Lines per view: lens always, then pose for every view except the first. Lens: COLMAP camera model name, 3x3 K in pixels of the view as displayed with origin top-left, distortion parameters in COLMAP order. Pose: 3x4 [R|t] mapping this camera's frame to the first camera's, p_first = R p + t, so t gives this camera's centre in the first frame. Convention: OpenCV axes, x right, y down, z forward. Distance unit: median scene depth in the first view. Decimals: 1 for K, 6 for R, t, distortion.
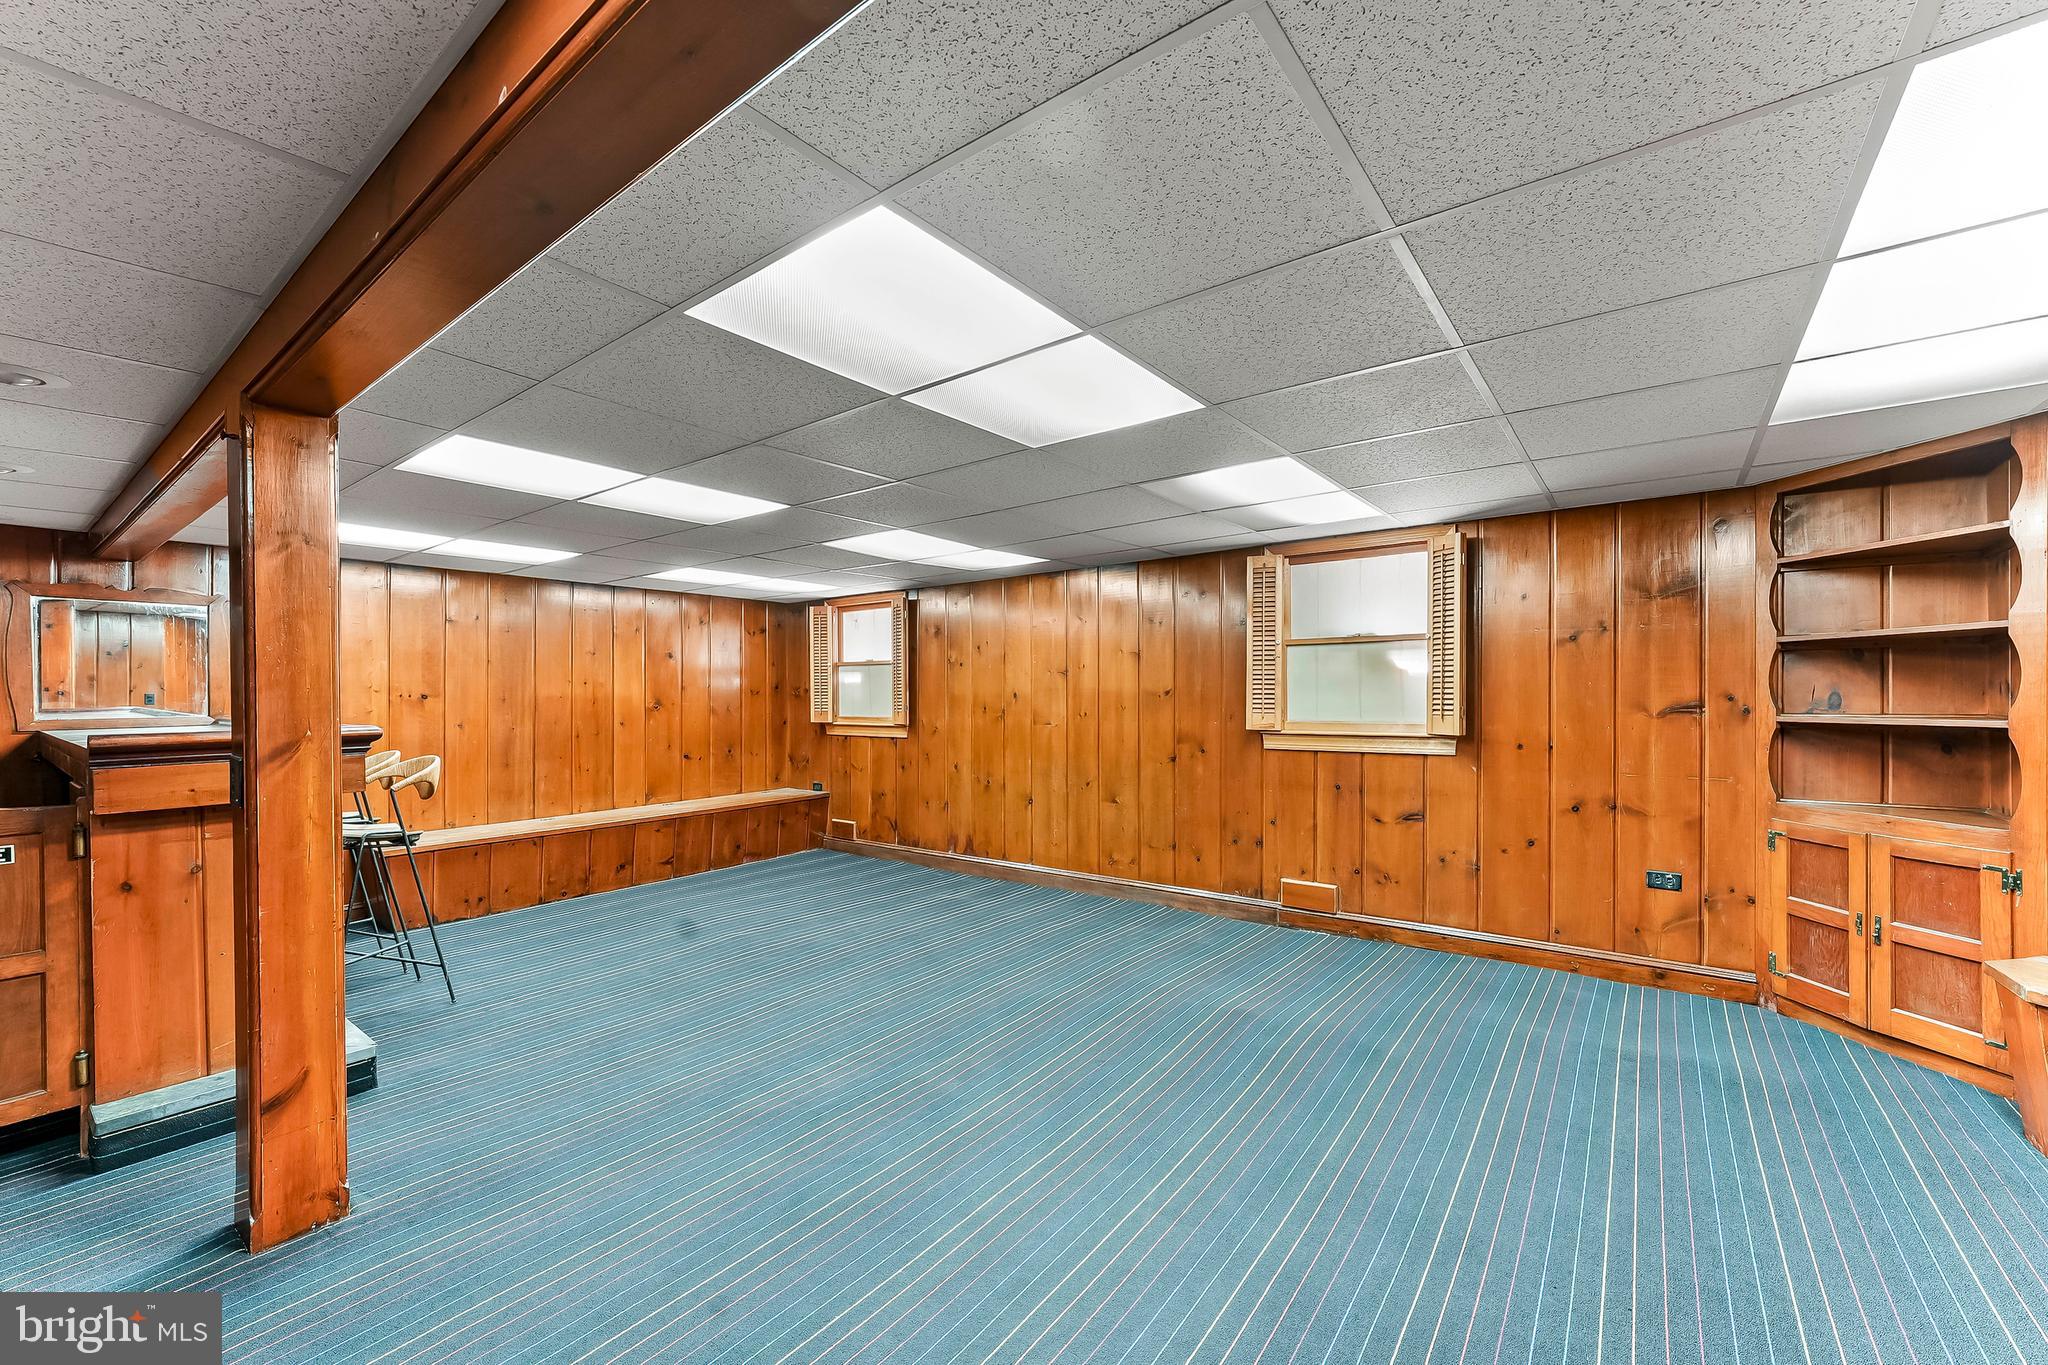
lens RADIAL K [[826.1, 0, 1015.5], [0, 826.1, 691.7], [0, 0, 1]] dist [-0.010583, 0.000088]
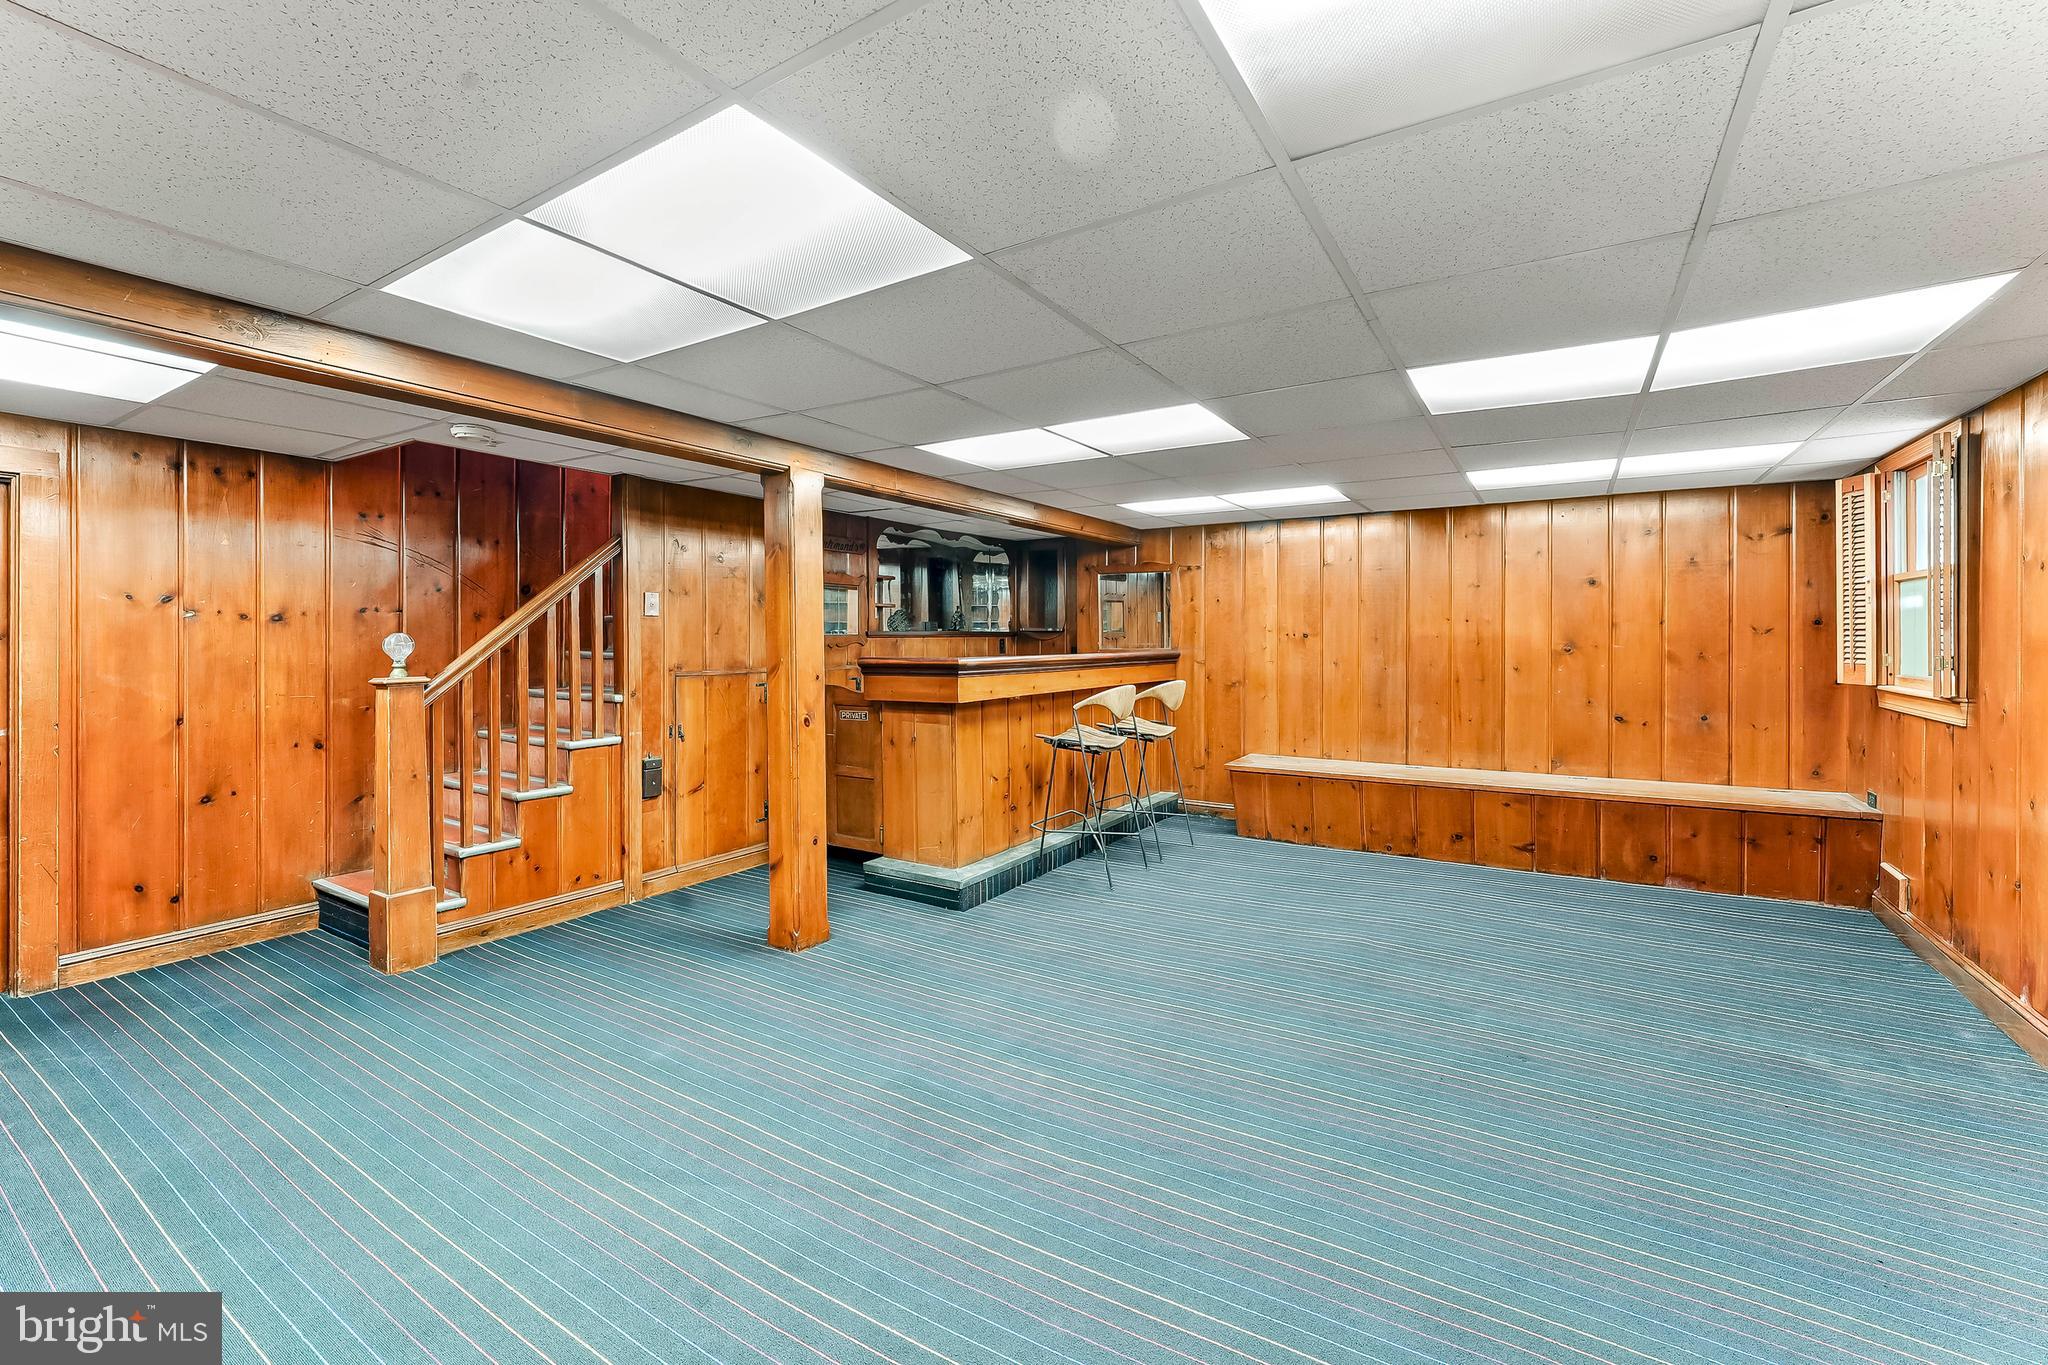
lens RADIAL K [[826.1, 0, 1017.7], [0, 826.1, 639.2], [0, 0, 1]] dist [-0.010583, 0.000088]
pose [[0.095789, 0.010132, -0.995350, 0.306343], [0.005695, 0.999926, 0.010726, -0.002690], [0.995385, -0.006696, 0.095724, 0.448654]]
